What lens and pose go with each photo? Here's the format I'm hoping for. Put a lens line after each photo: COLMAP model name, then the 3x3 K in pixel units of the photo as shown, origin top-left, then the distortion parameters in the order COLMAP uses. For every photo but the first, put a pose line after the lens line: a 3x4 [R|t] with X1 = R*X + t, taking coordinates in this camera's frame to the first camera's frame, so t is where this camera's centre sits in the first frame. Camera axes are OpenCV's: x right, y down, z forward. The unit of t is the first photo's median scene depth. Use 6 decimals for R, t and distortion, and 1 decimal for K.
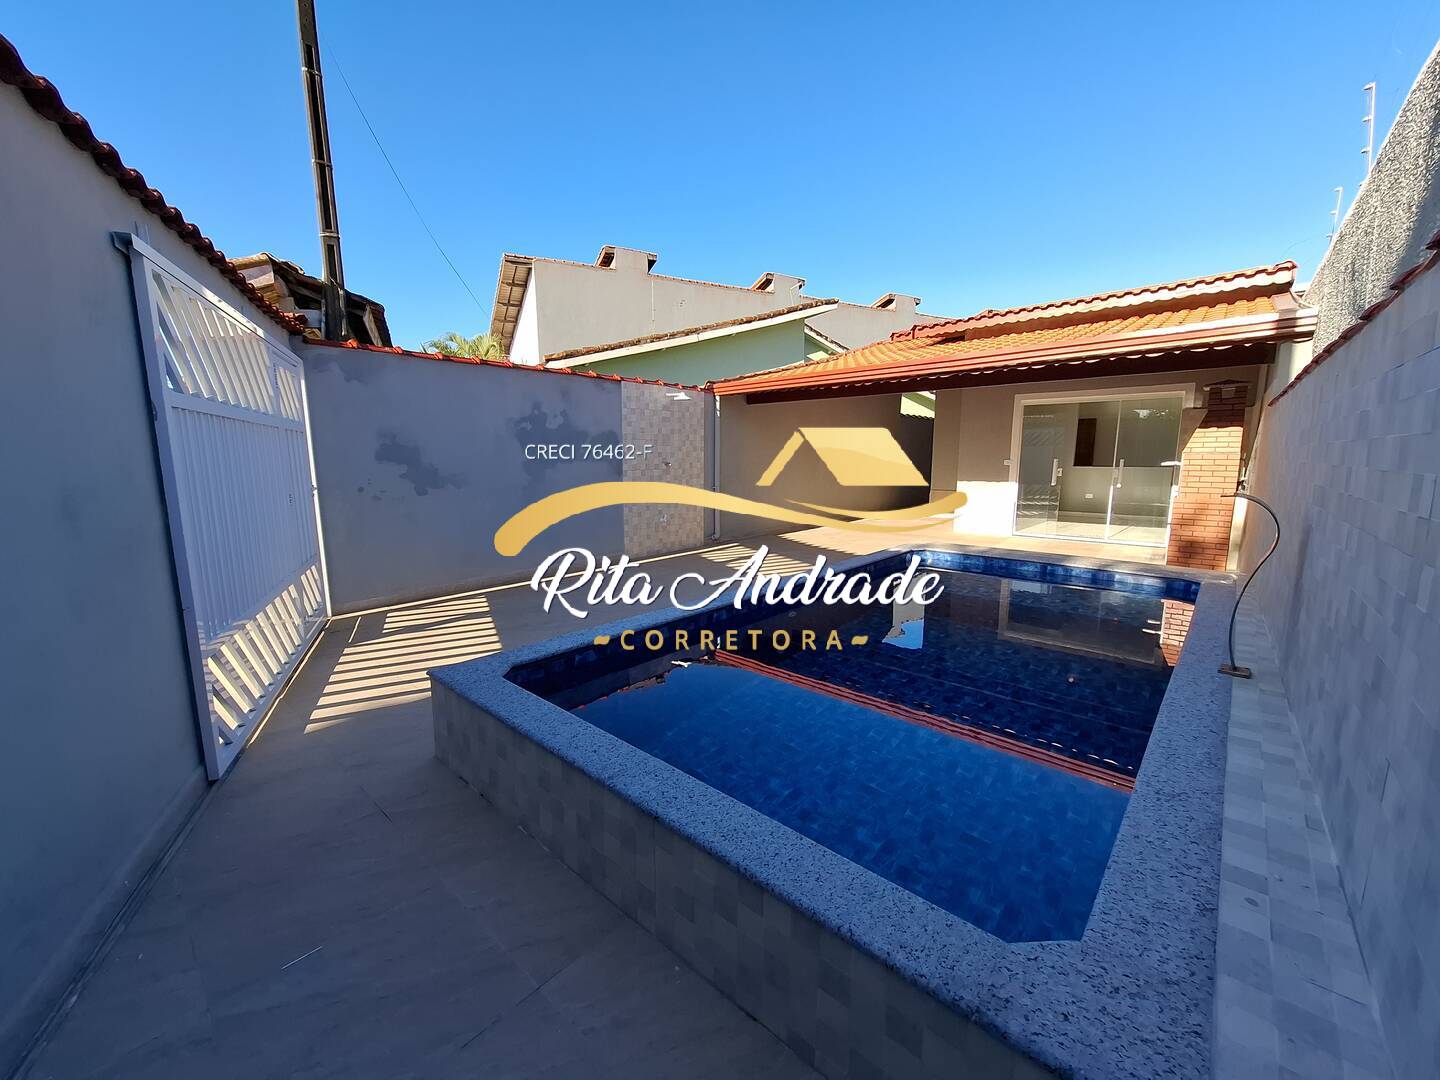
lens RADIAL K [[569.1, 0, 720.7], [0, 569.1, 544.0], [0, 0, 1]] dist [-0.011554, 0.004237]
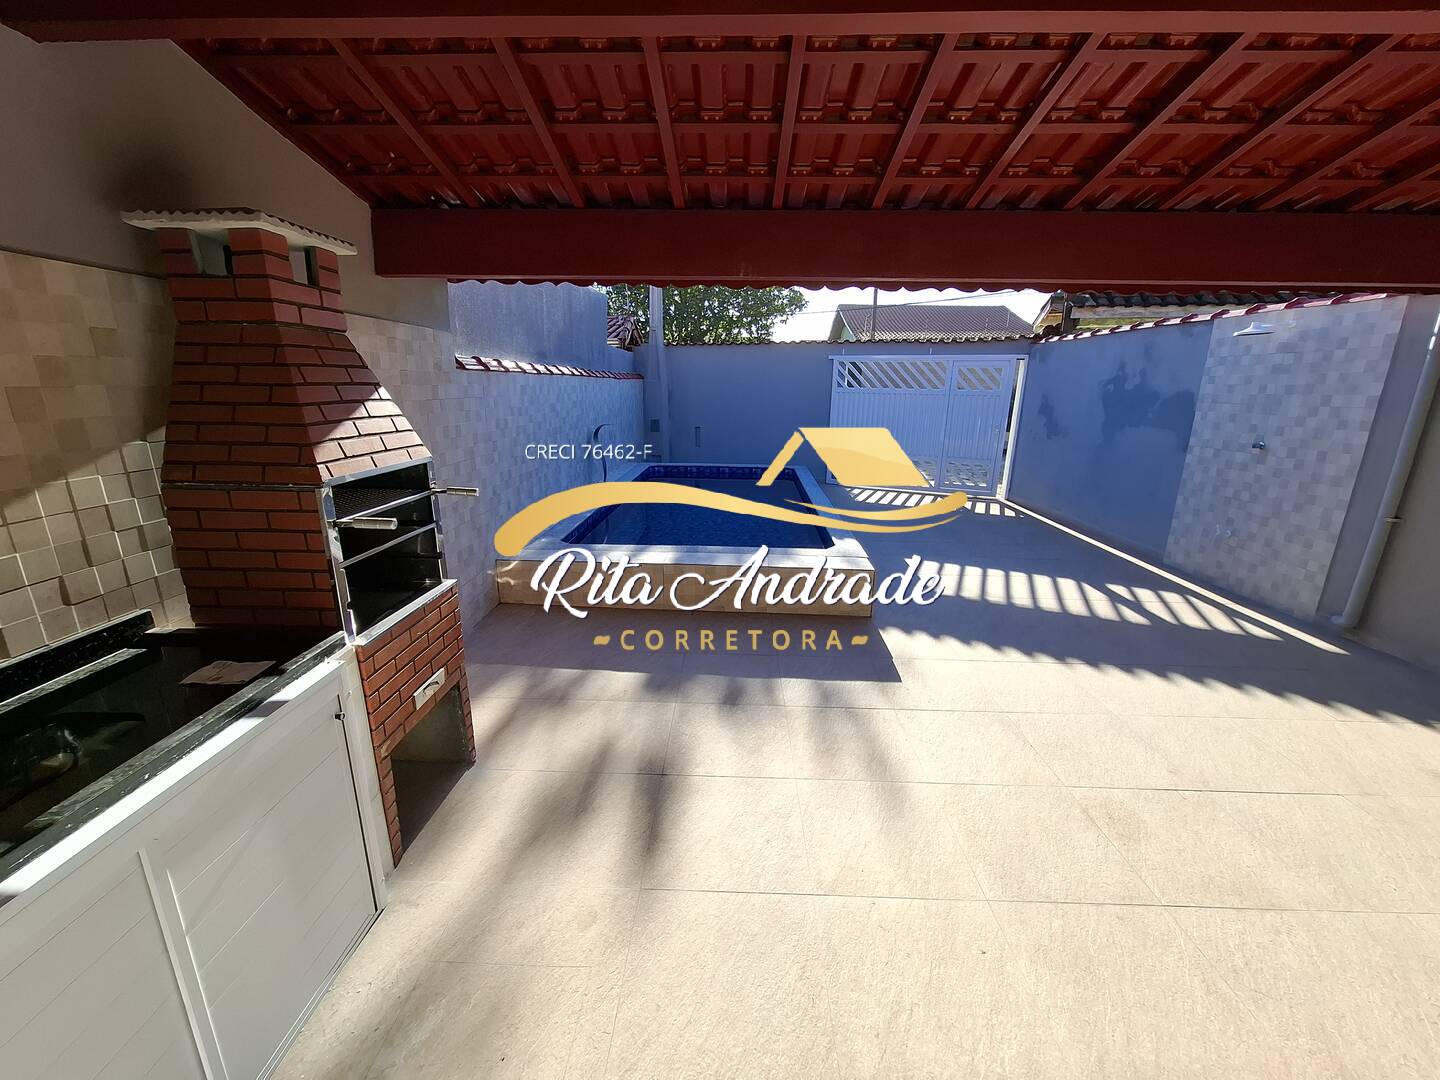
lens RADIAL K [[569.1, 0, 720.7], [0, 569.1, 544.0], [0, 0, 1]] dist [-0.011554, 0.004237]
pose [[-0.765432, 0.168456, -0.621077, 0.737518], [-0.110326, 0.916487, 0.384551, -0.217693], [0.633989, 0.362868, -0.682924, 1.115640]]
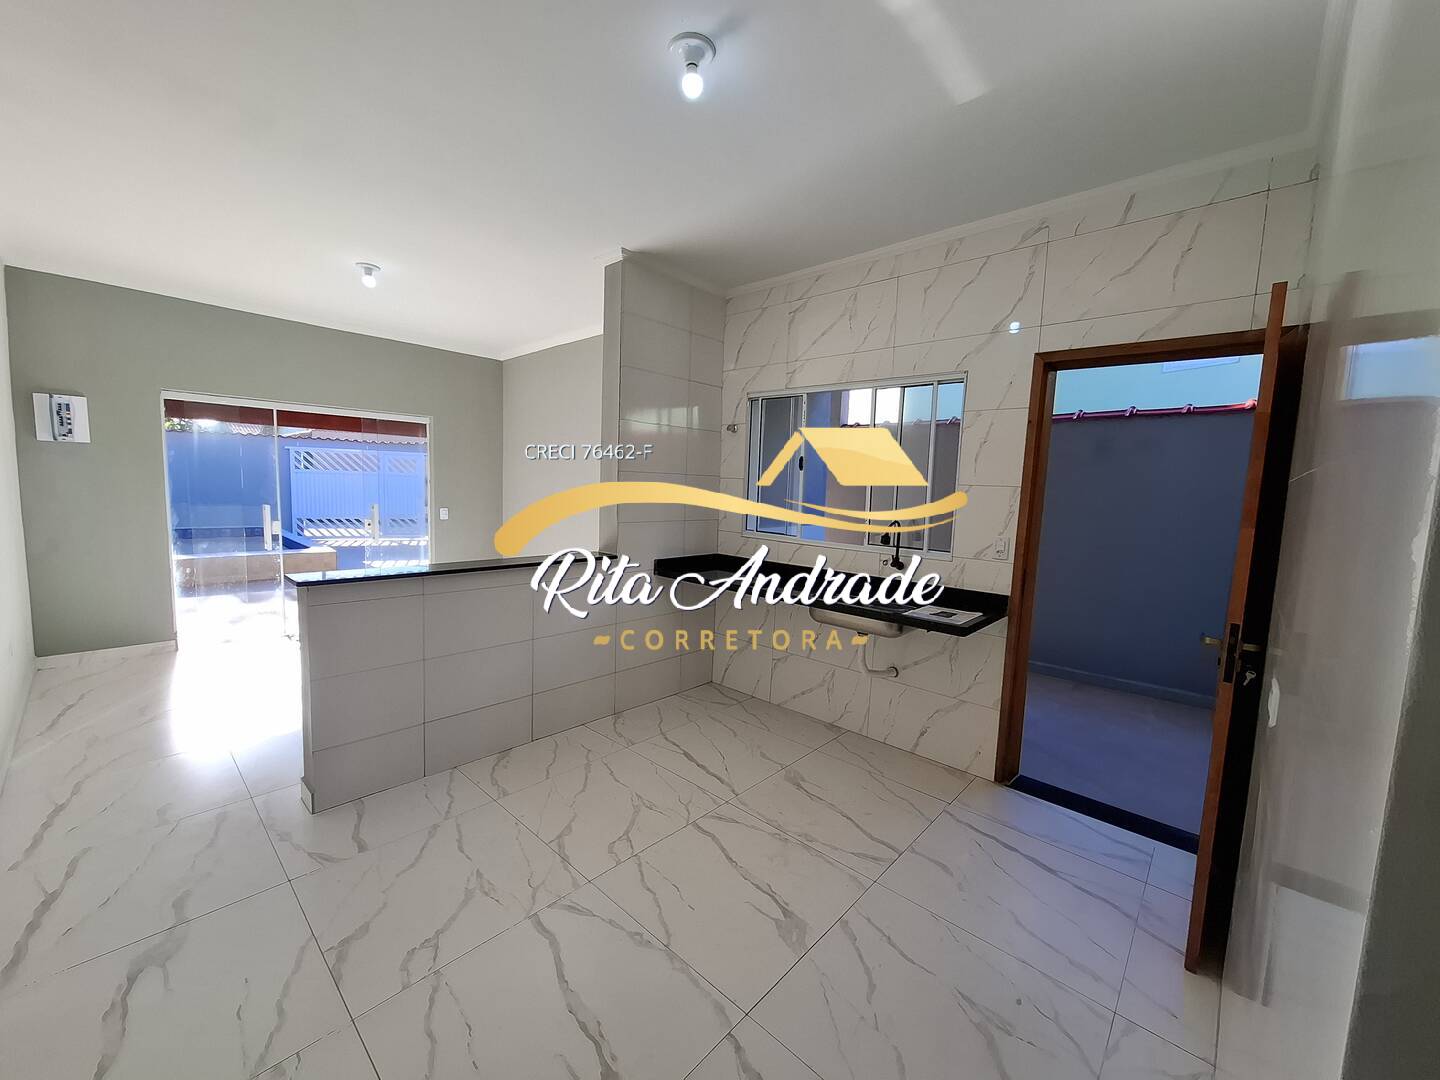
lens RADIAL K [[566.5, 0, 716.9], [0, 566.5, 539.9], [0, 0, 1]] dist [0.001407, -0.002426]
pose [[-0.020257, 0.099652, -0.994816, 1.390040], [-0.189961, 0.976511, 0.101686, -0.285636], [0.981583, 0.191036, -0.000851, 1.582234]]
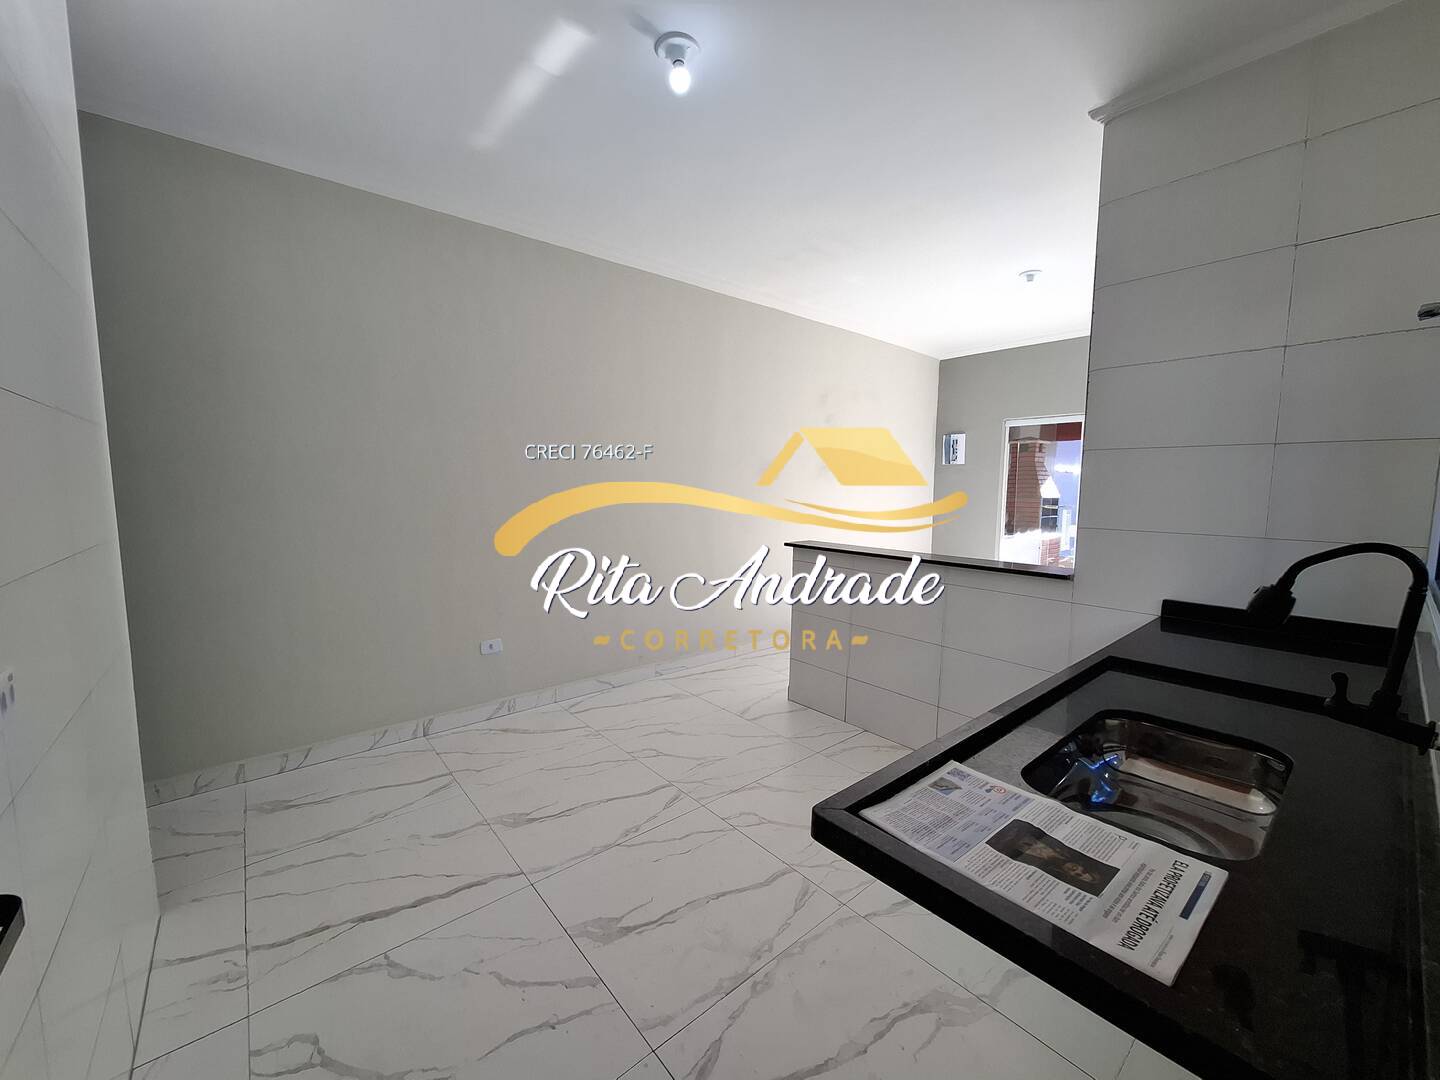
lens RADIAL K [[556.9, 0, 720.0], [0, 556.9, 540.0], [0, 0, 1]] dist [-0.000492, 0.000010]
pose [[-0.989459, -0.012834, 0.144240, 1.095127], [0.023751, 0.968193, 0.249077, -0.308478], [-0.142849, 0.249877, -0.957682, 1.807514]]
